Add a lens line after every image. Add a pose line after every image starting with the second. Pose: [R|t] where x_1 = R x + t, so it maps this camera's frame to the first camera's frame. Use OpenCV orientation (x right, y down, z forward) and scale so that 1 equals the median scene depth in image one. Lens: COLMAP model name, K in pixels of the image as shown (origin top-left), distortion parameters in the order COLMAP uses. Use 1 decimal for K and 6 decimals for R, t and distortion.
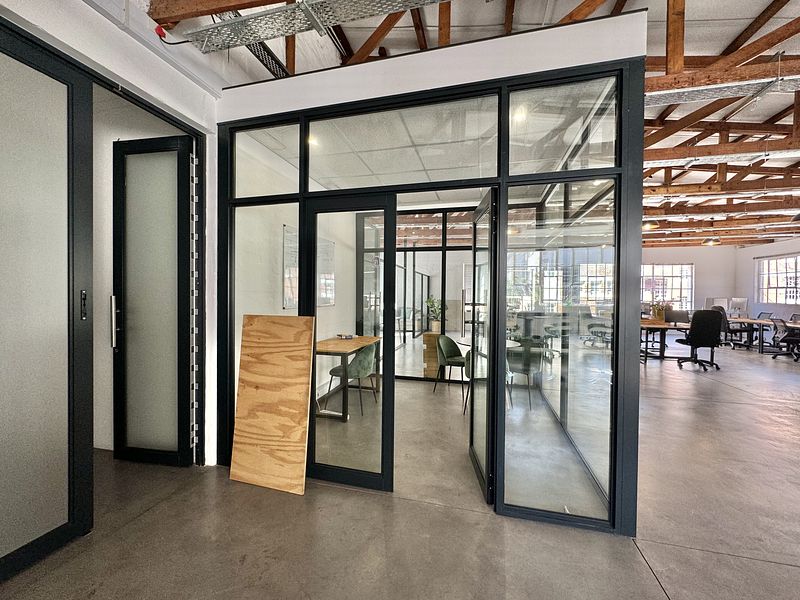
lens RADIAL K [[319.6, 0, 399.5], [0, 319.6, 298.7], [0, 0, 1]] dist [-0.003120, 0.001164]
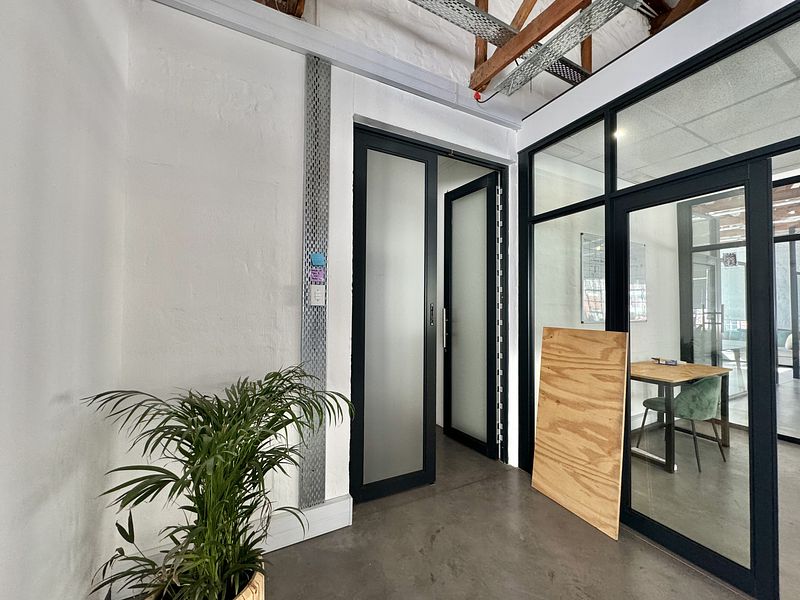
lens RADIAL K [[319.6, 0, 399.8], [0, 319.6, 298.4], [0, 0, 1]] dist [-0.003120, 0.001164]
pose [[0.669025, -0.023075, -0.742881, -0.035229], [-0.011617, 0.999071, -0.041495, 0.006560], [0.743149, 0.036391, 0.668136, -0.025163]]
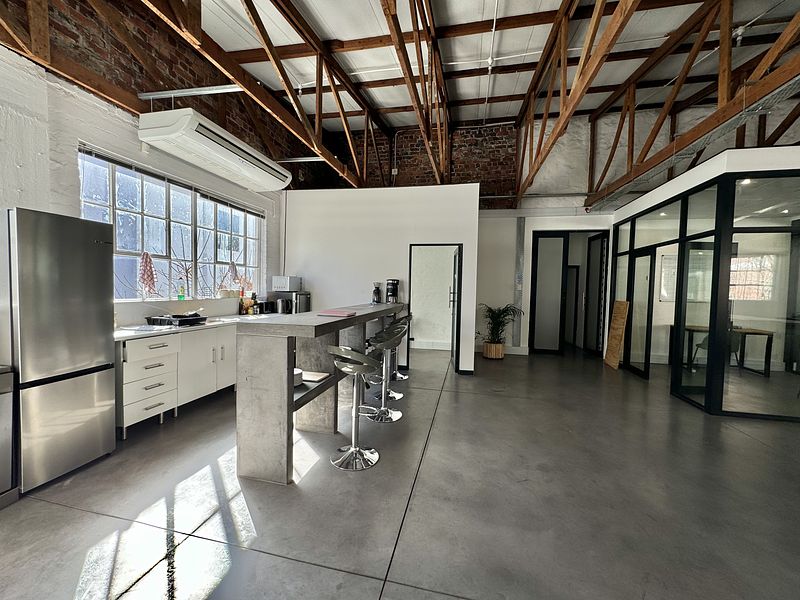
lens RADIAL K [[319.6, 0, 400.6], [0, 319.6, 299.1], [0, 0, 1]] dist [-0.003120, 0.001164]
pose [[0.031049, 0.033729, -0.998949, 1.942114], [-0.032965, 0.998921, 0.032704, 0.012210], [0.998974, 0.031915, 0.032127, -0.745539]]
